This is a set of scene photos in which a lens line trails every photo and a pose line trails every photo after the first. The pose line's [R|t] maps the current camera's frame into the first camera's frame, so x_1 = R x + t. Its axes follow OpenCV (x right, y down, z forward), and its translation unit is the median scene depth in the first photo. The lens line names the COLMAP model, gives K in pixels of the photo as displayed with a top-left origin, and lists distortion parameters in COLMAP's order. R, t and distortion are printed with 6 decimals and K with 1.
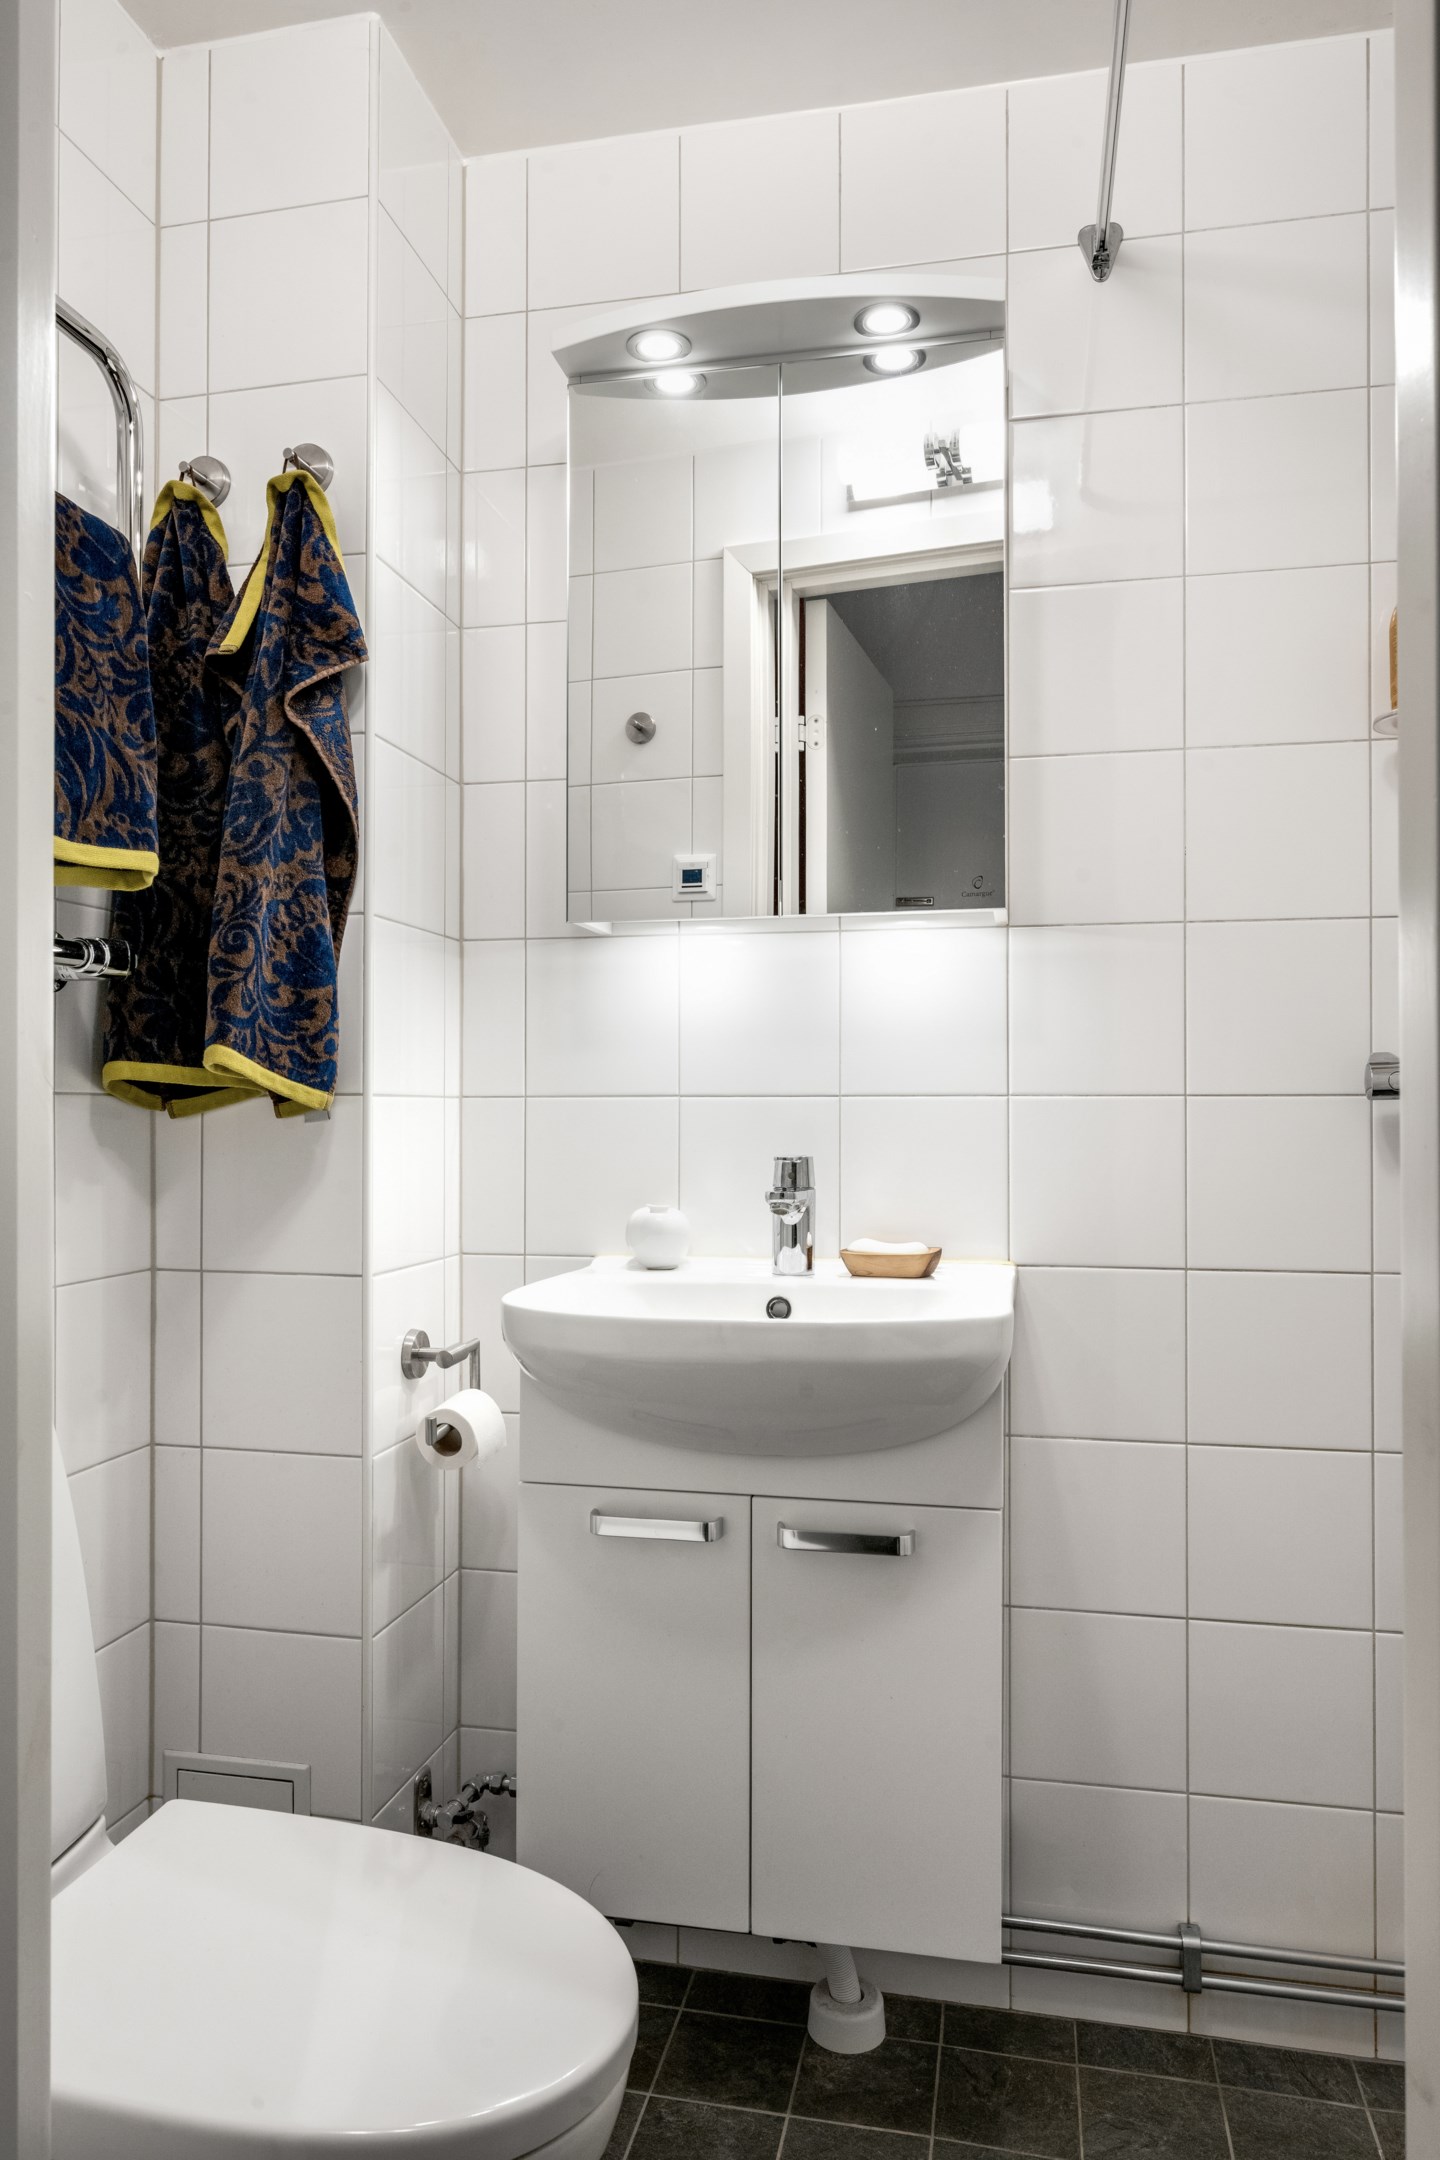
lens RADIAL K [[1409.9, 0, 720.0], [0, 1409.9, 1080.0], [0, 0, 1]] dist [0.001046, 0.000040]
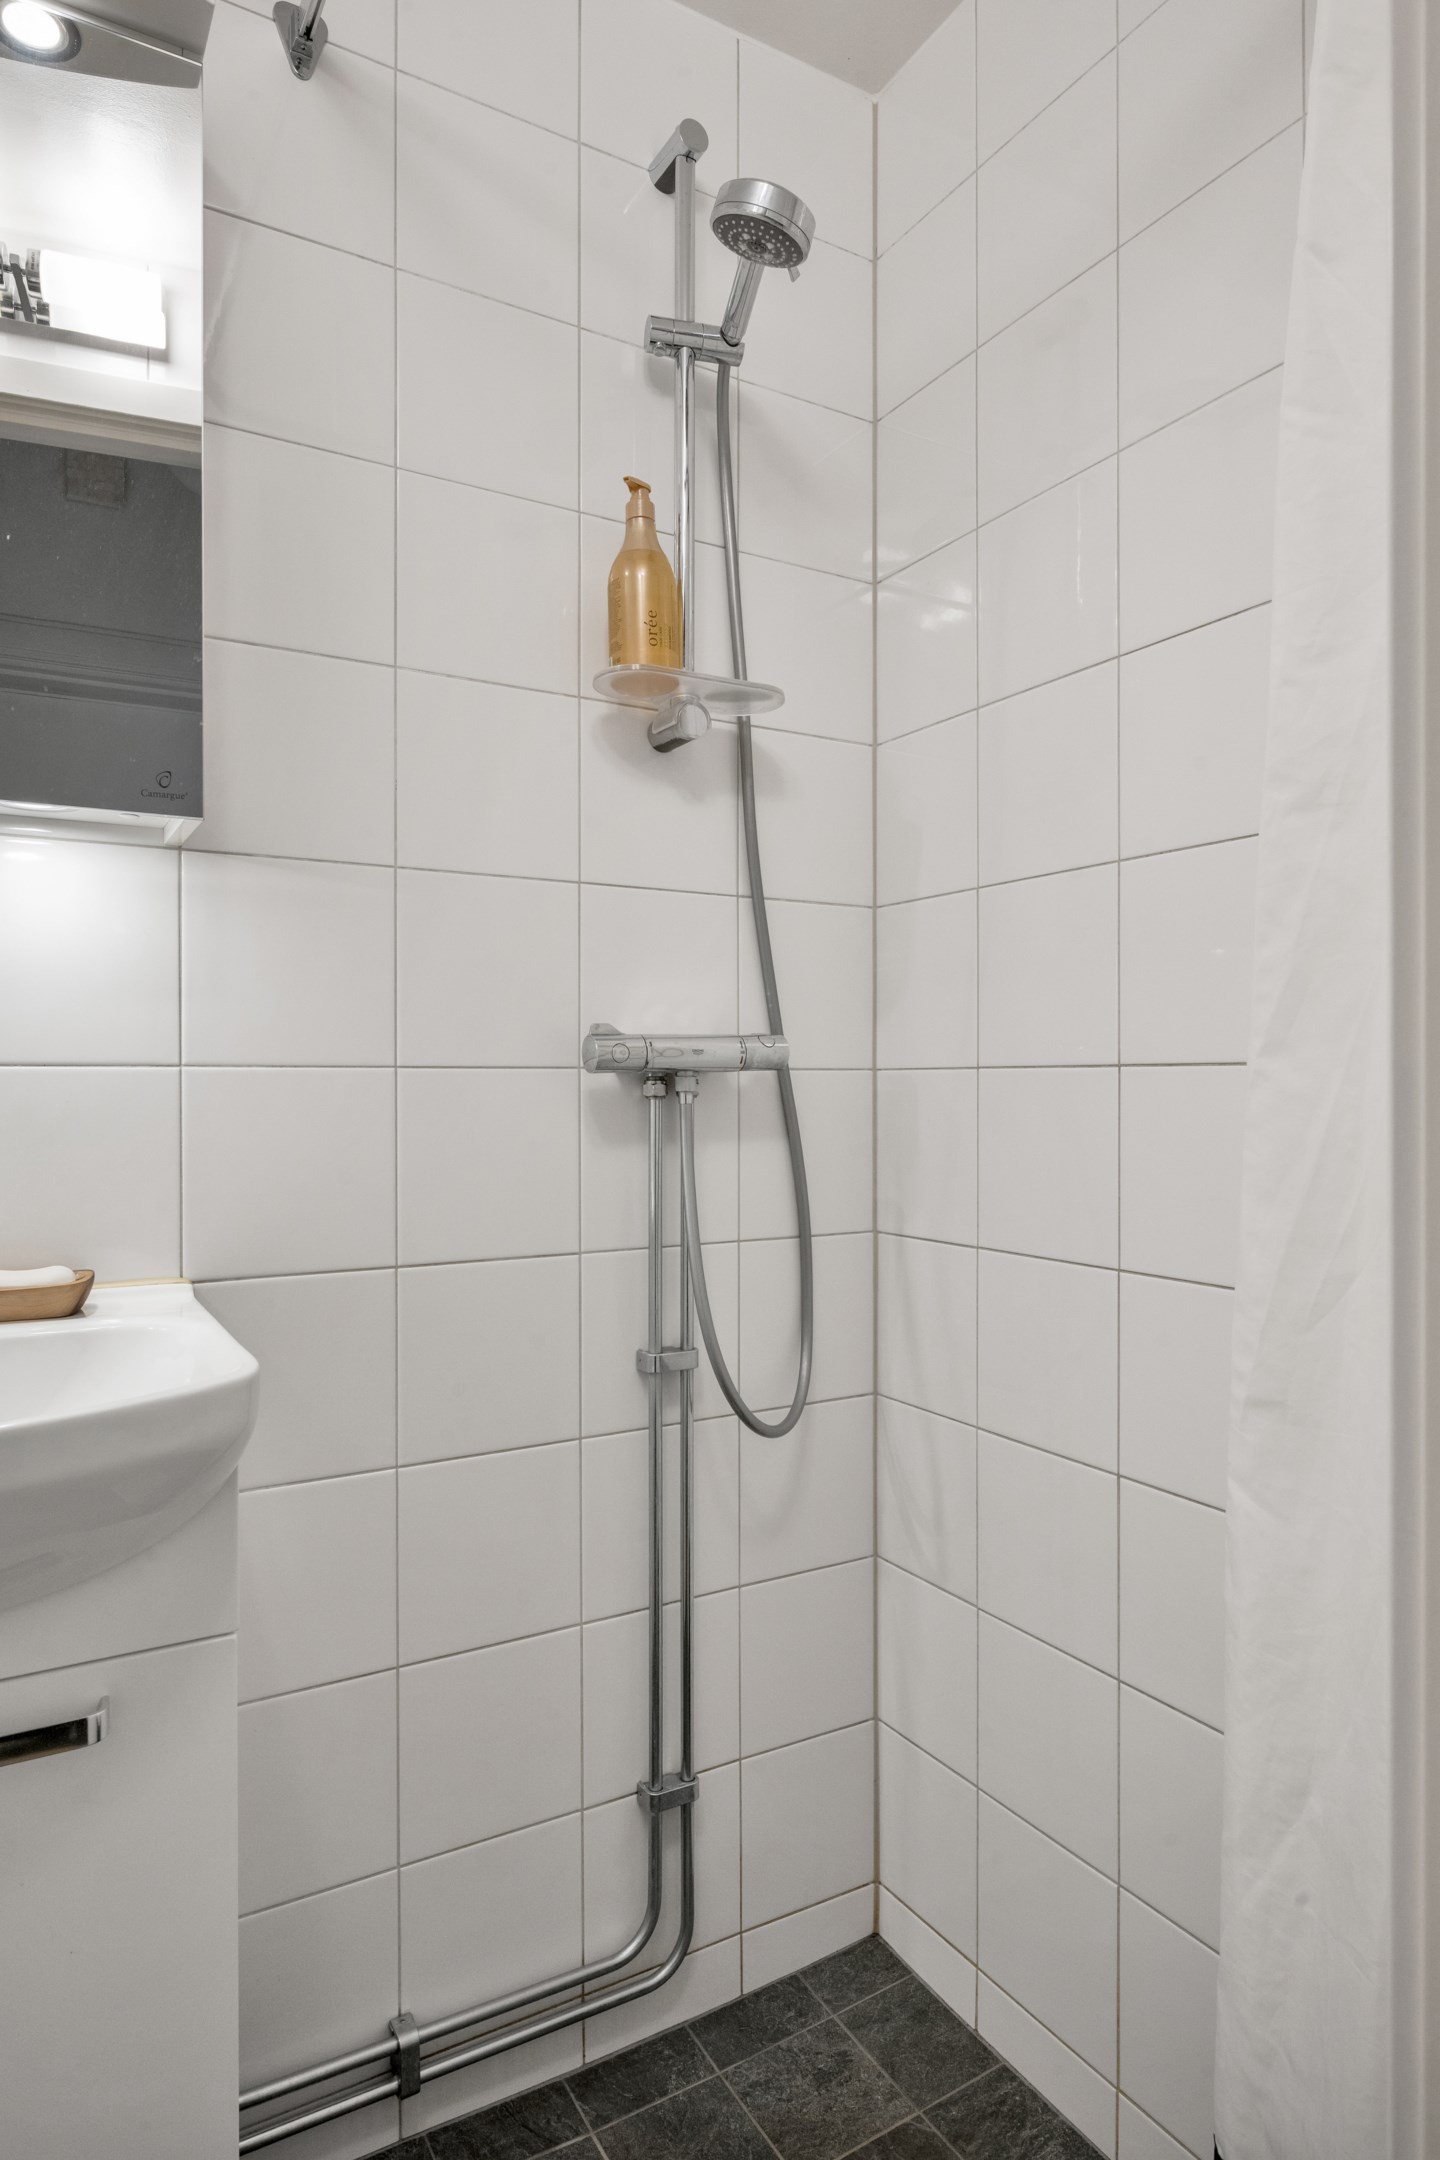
lens RADIAL K [[1267.8, 0, 718.4], [0, 1267.8, 1075.2], [0, 0, 1]] dist [-0.002169, -0.002078]
pose [[0.743211, 0.000996, 0.669057, -0.045935], [-0.013540, 0.999816, 0.013552, 0.002803], [-0.668920, -0.019131, 0.743088, 0.299509]]
